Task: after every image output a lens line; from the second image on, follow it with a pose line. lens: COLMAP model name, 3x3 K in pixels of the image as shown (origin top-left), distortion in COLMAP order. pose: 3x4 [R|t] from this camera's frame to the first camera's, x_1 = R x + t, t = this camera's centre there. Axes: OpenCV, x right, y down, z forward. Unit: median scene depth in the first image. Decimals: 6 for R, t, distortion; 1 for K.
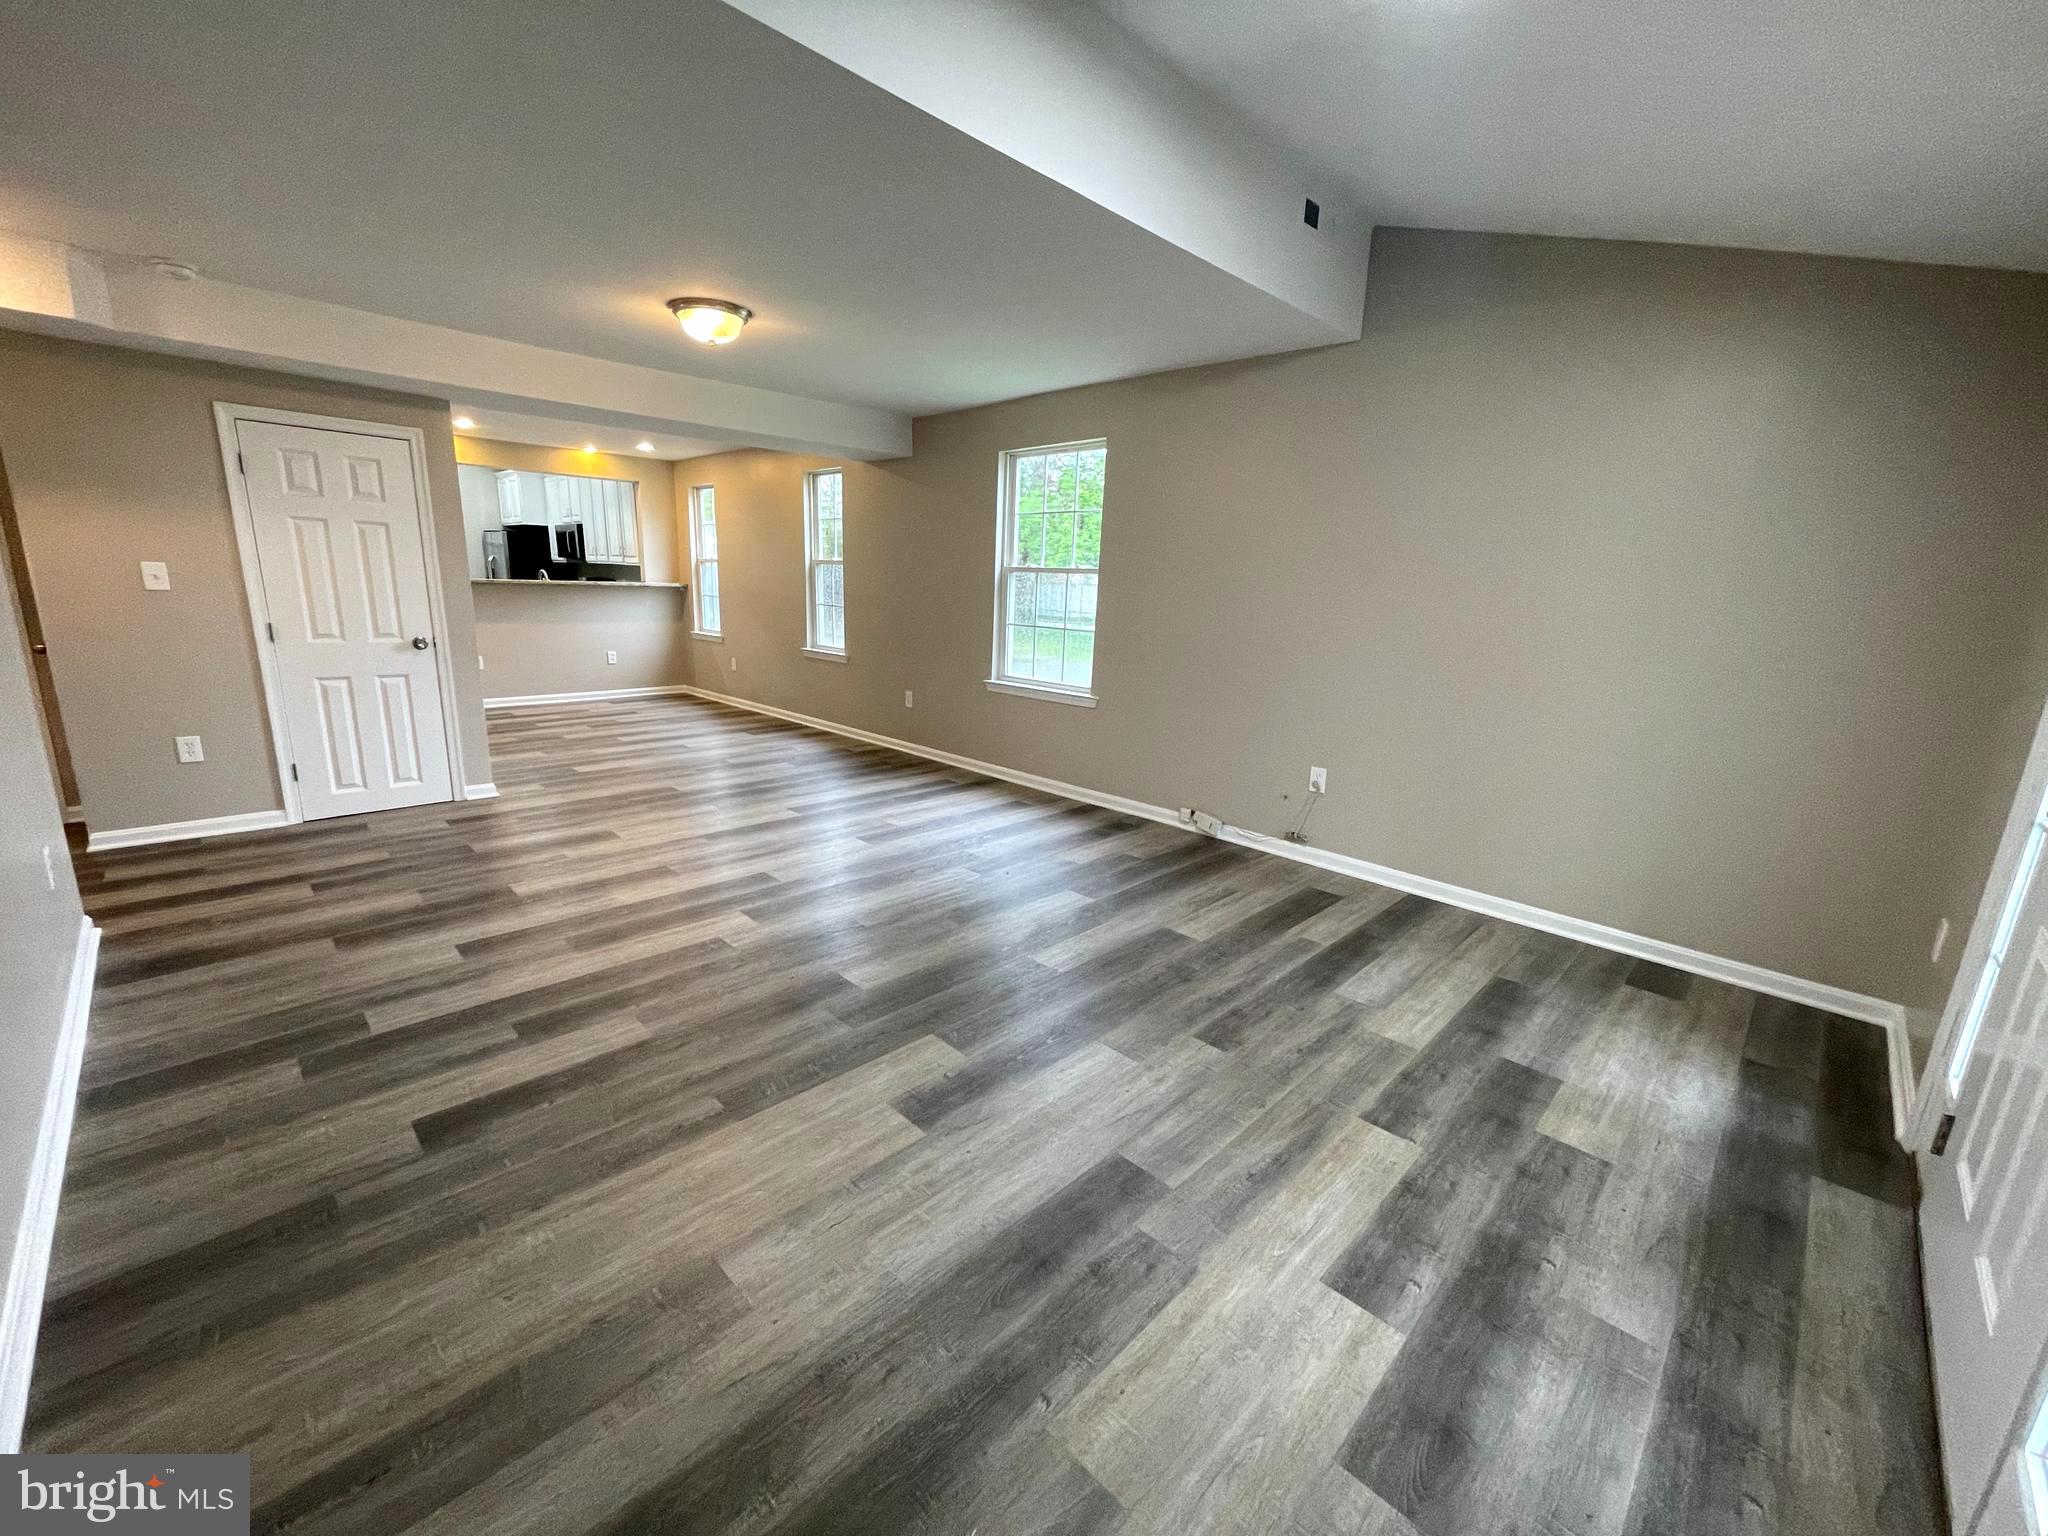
lens RADIAL K [[824.8, 0, 1013.6], [0, 824.8, 765.8], [0, 0, 1]] dist [-0.000188, 0.000352]
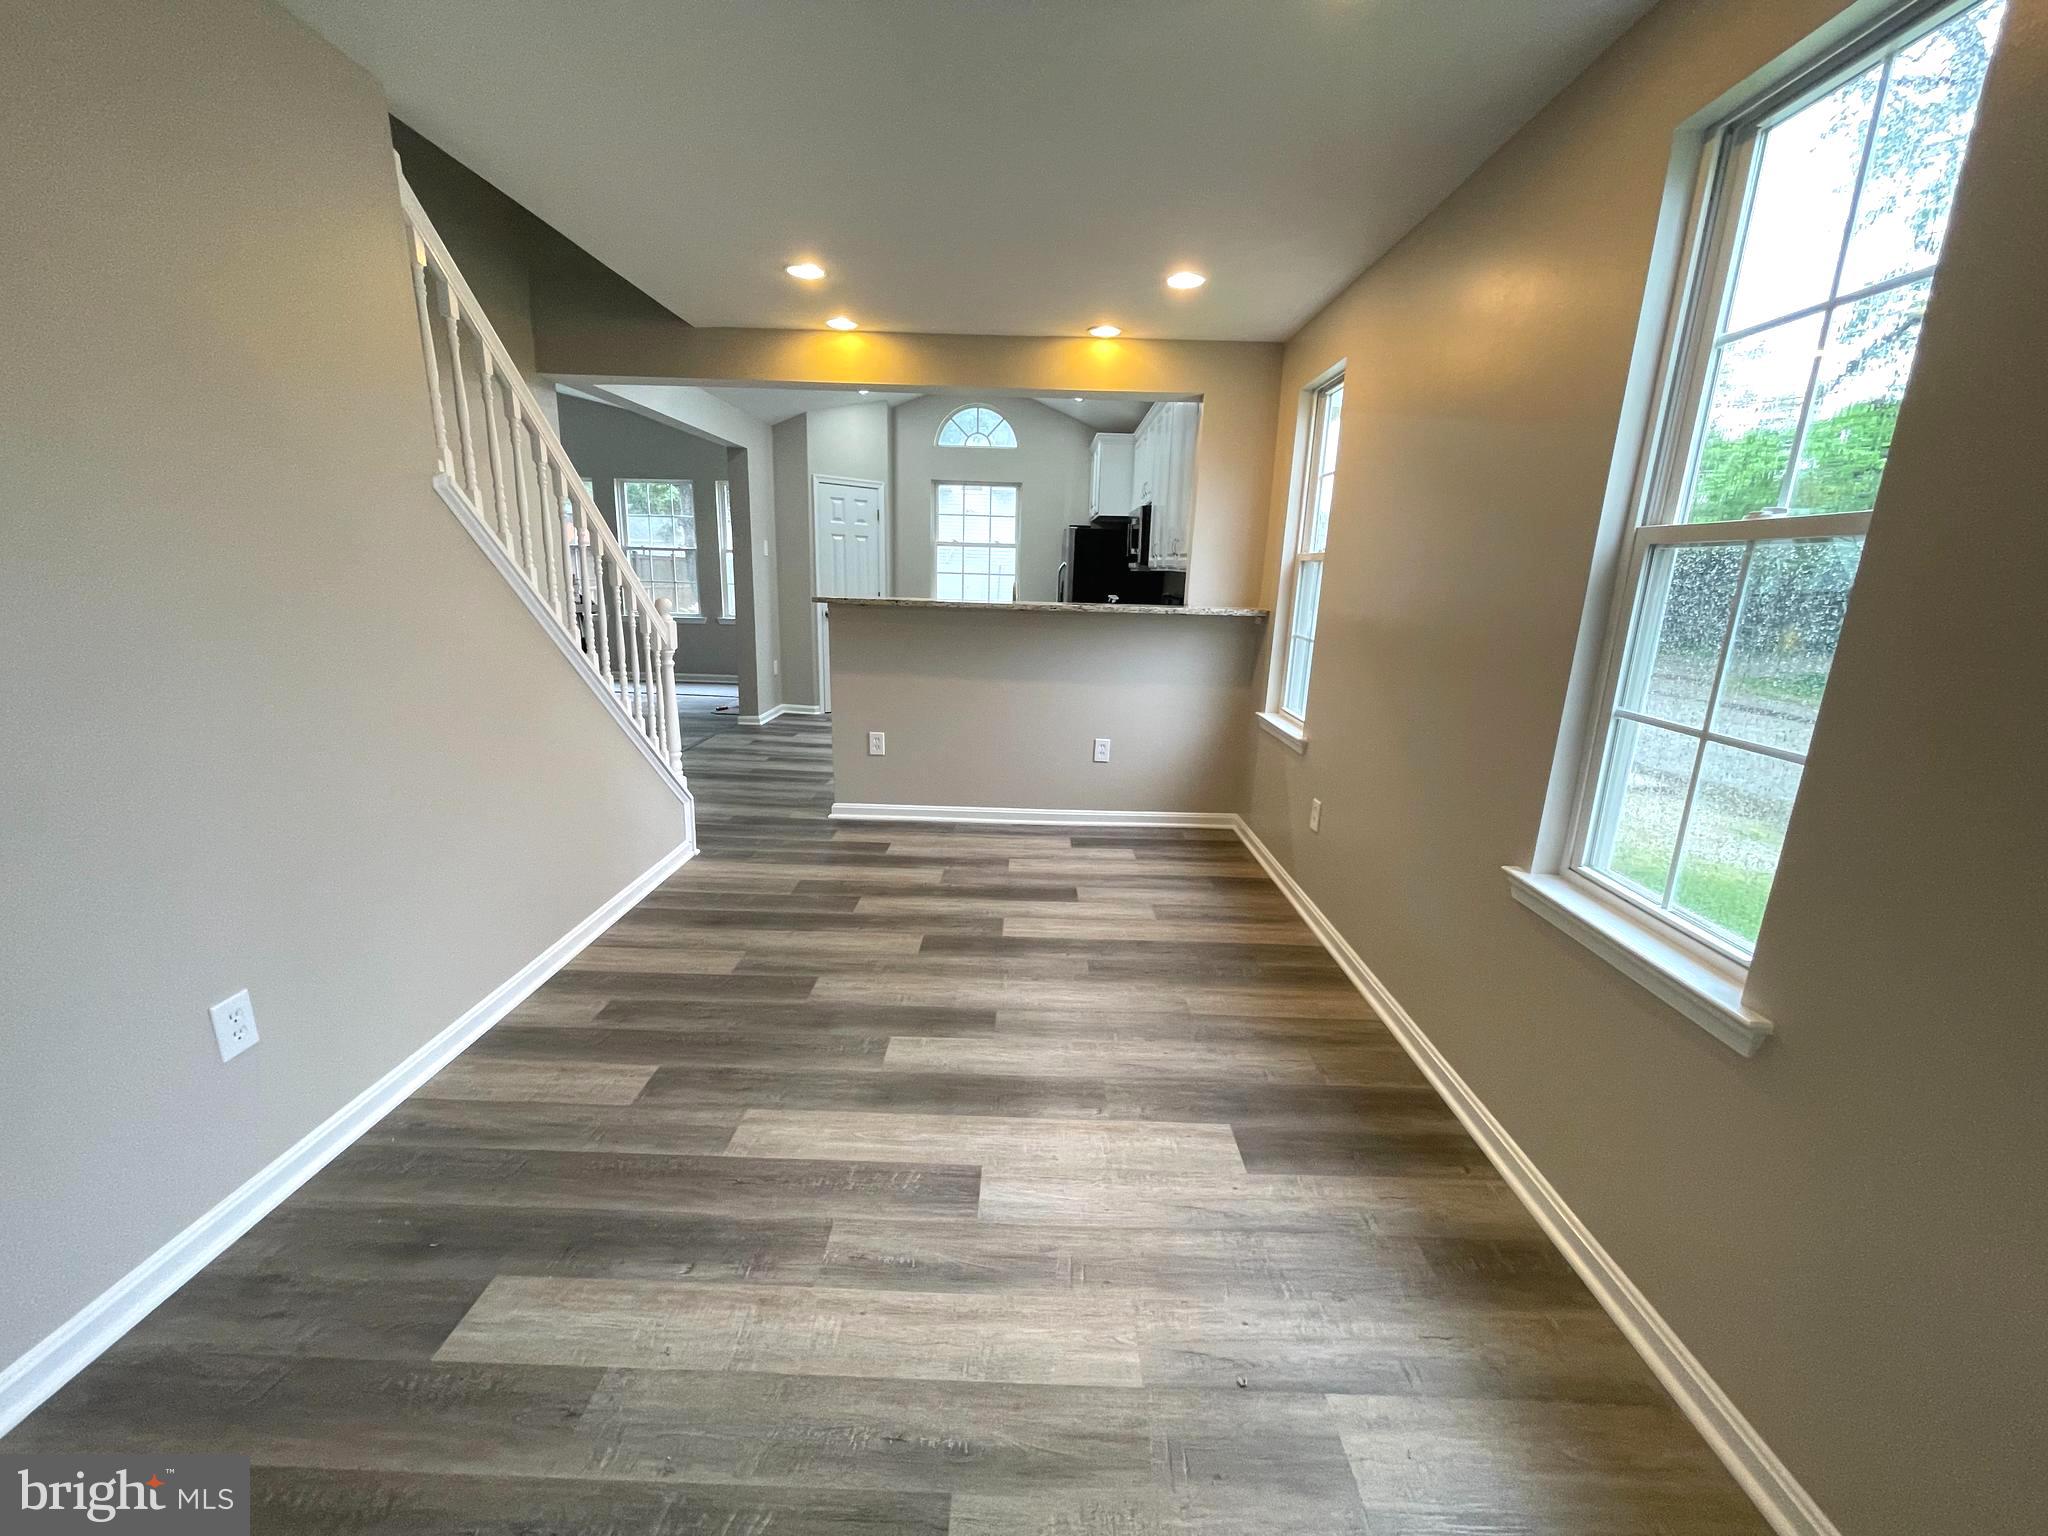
lens RADIAL K [[824.8, 0, 1024.6], [0, 824.8, 756.7], [0, 0, 1]] dist [-0.000188, 0.000352]
pose [[0.697625, 0.141499, -0.702352, -0.407129], [-0.159783, 0.986341, 0.040005, -0.352747], [0.698419, 0.084315, 0.710705, 1.510105]]
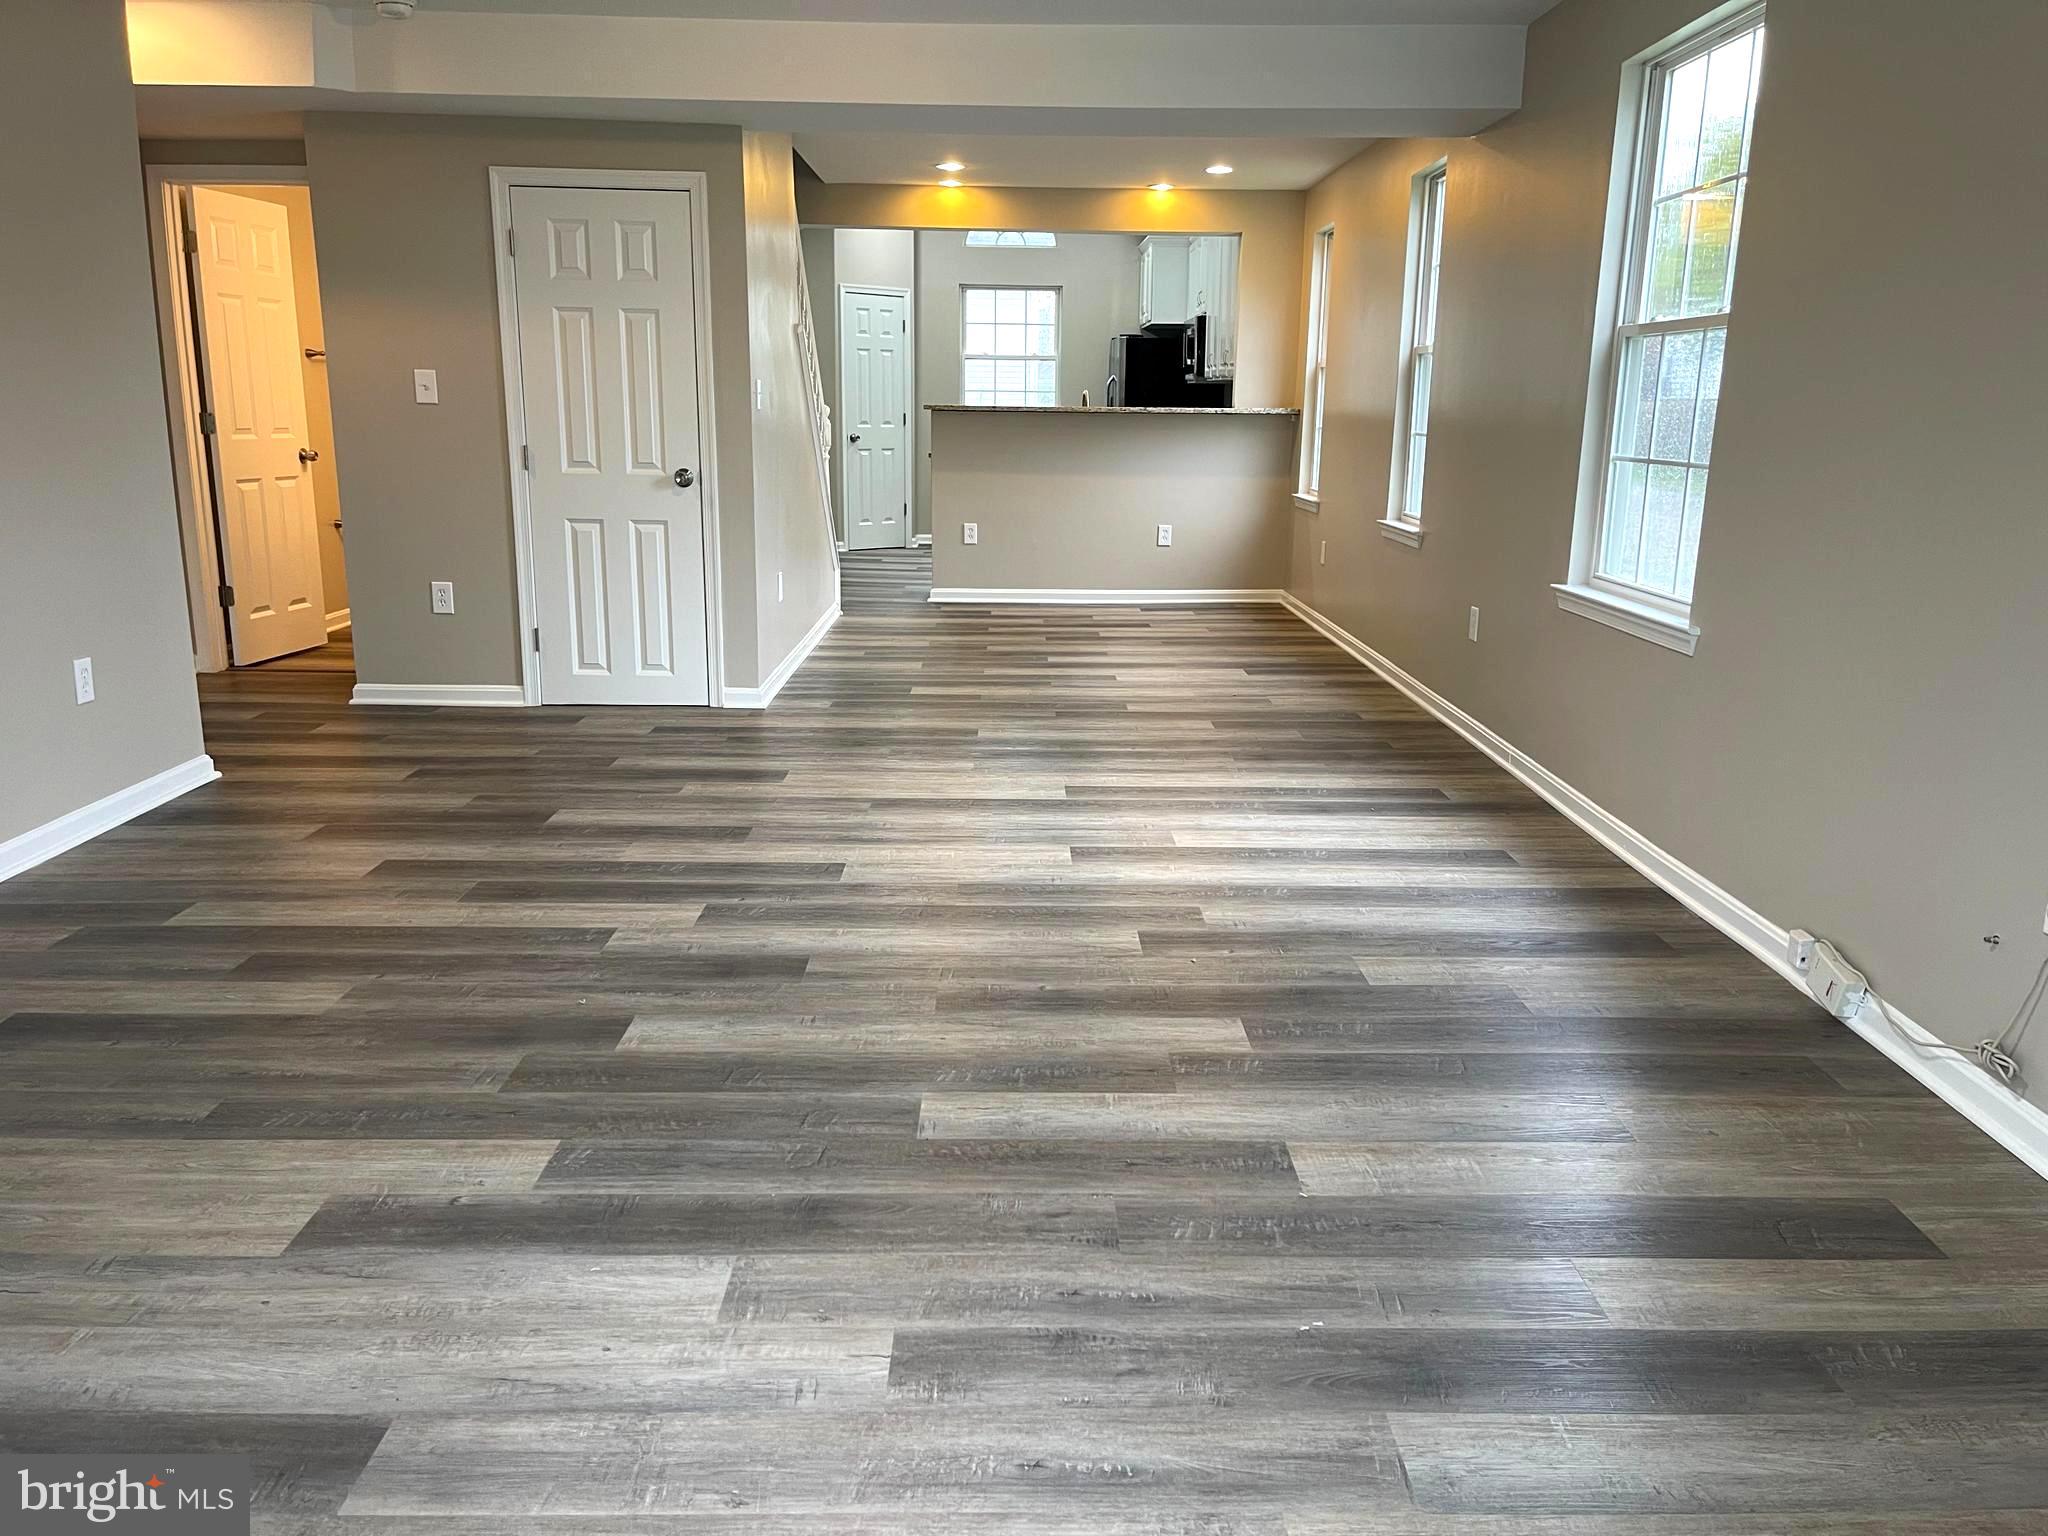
lens RADIAL K [[1543.1, 0, 1025.5], [0, 1543.1, 754.5], [0, 0, 1]] dist [0.056171, -0.056114]
pose [[0.715443, 0.128270, -0.686796, 0.571931], [-0.139892, 0.989396, 0.039058, -0.007713], [0.684523, 0.068134, 0.725800, 0.320736]]
